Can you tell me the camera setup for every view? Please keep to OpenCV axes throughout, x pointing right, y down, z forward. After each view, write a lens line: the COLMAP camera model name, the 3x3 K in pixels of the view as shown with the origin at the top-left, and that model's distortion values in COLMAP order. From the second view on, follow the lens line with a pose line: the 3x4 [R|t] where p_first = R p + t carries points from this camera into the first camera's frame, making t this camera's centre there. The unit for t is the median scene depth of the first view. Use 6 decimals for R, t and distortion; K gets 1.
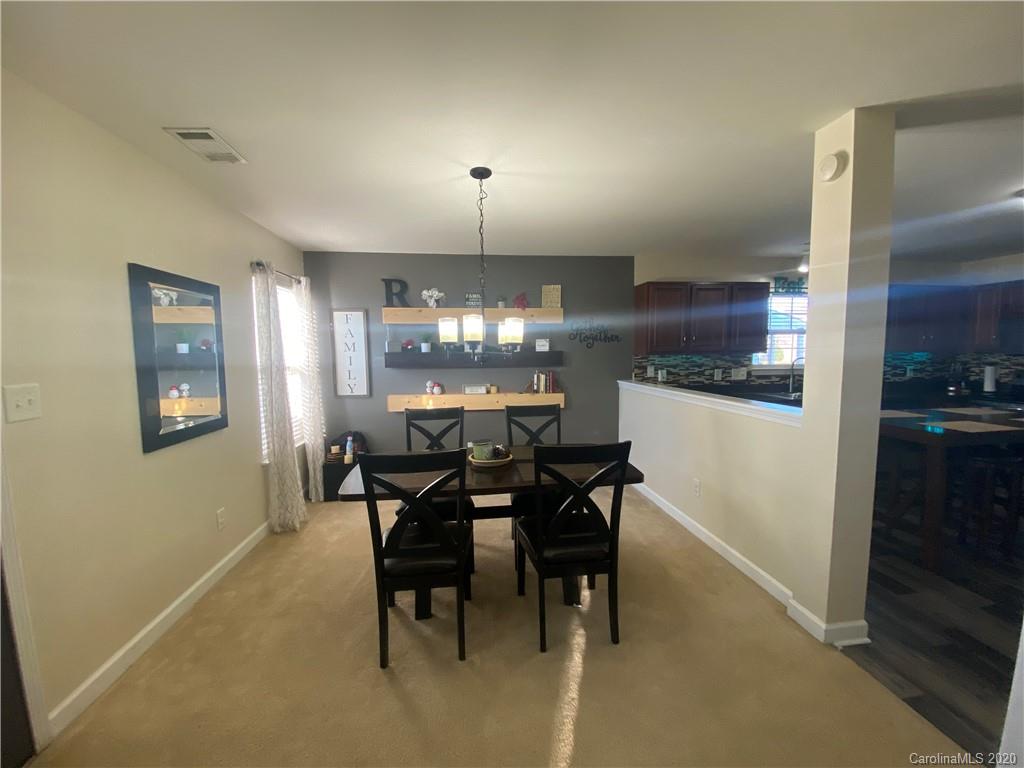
lens RADIAL K [[409.8, 0, 509.3], [0, 409.8, 386.4], [0, 0, 1]] dist [0.023780, -0.022462]
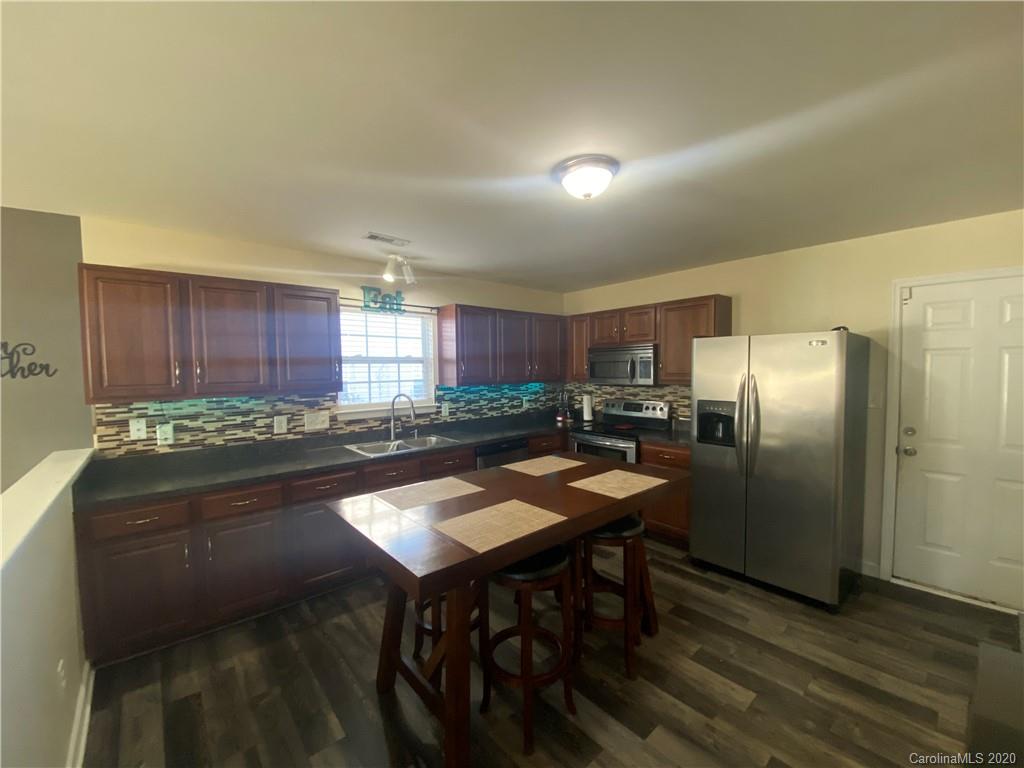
lens RADIAL K [[409.8, 0, 509.3], [0, 409.8, 386.4], [0, 0, 1]] dist [0.023780, -0.022462]
pose [[0.824599, -0.025130, 0.565160, 0.446119], [0.049118, 0.998421, -0.027271, -0.054190], [-0.563582, 0.050247, 0.824531, 0.259268]]
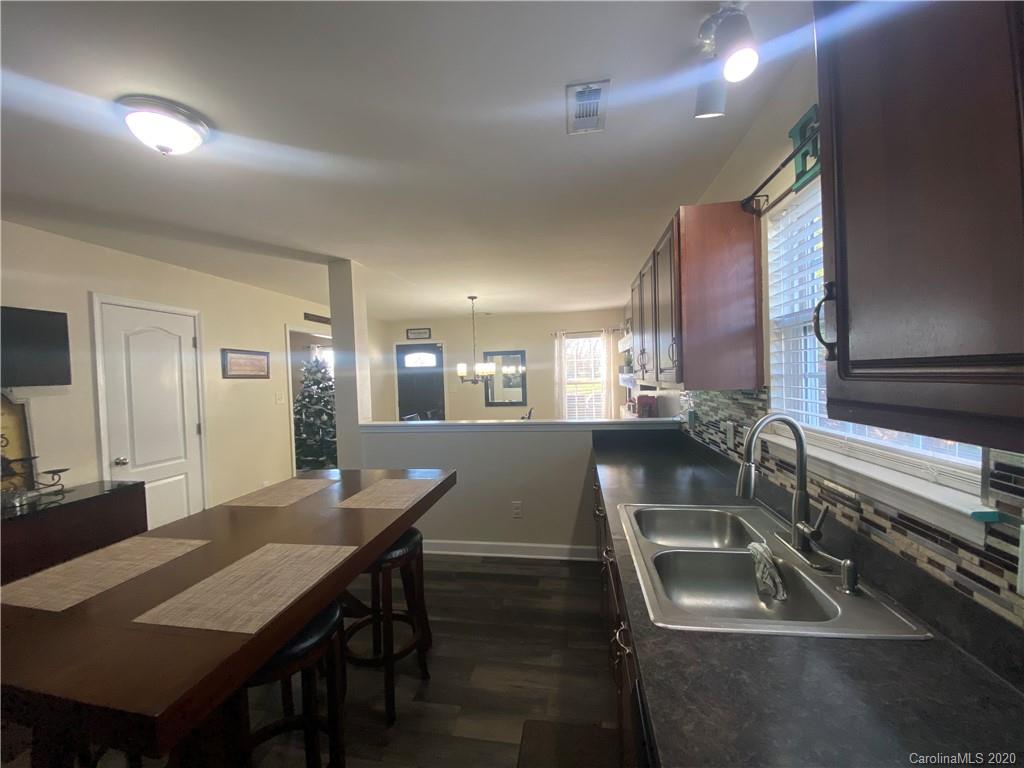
lens RADIAL K [[409.8, 0, 509.3], [0, 409.8, 386.4], [0, 0, 1]] dist [0.023780, -0.022462]
pose [[-0.271058, 0.047150, -0.961408, 0.995443], [-0.042321, 0.997250, 0.060839, -0.096523], [0.961632, 0.057178, -0.268317, 0.906509]]
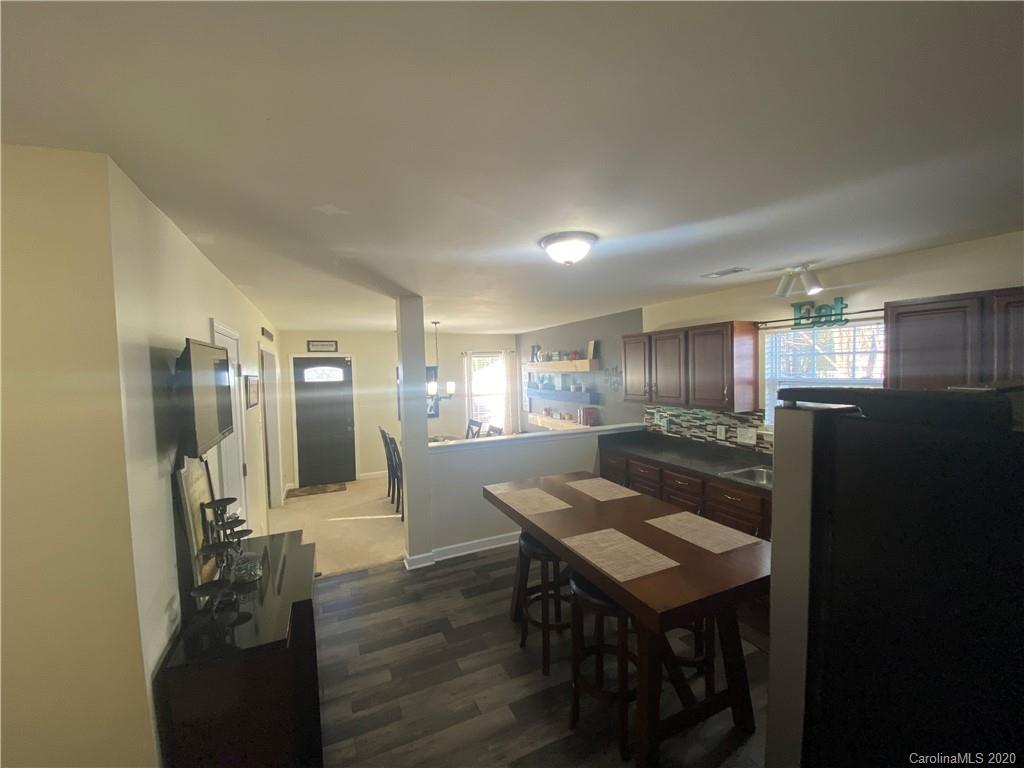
lens RADIAL K [[409.8, 0, 509.3], [0, 409.8, 386.4], [0, 0, 1]] dist [0.023780, -0.022462]
pose [[0.310861, 0.045903, -0.949346, 1.170914], [-0.054516, 0.998050, 0.030407, -0.124055], [0.948891, 0.042302, 0.312757, 0.345054]]
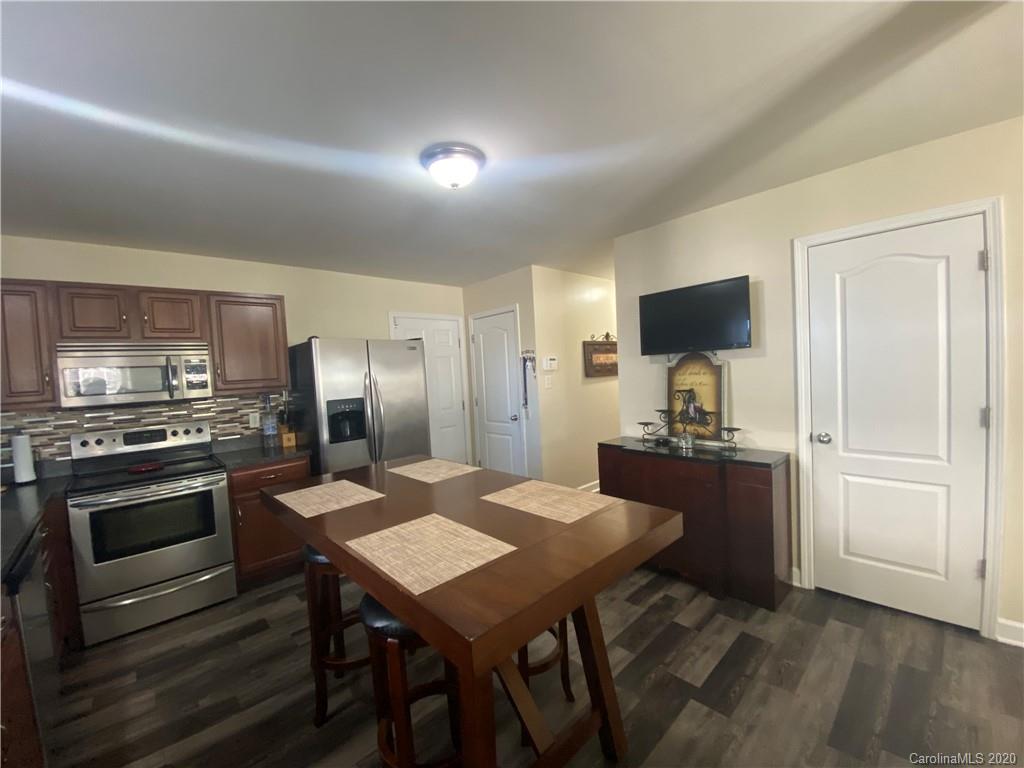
lens RADIAL K [[409.8, 0, 509.3], [0, 409.8, 386.4], [0, 0, 1]] dist [0.023780, -0.022462]
pose [[-0.586829, 0.012701, 0.809611, 0.372730], [0.126631, 0.989013, 0.076270, -0.071904], [-0.799747, 0.147280, -0.581990, 0.778832]]
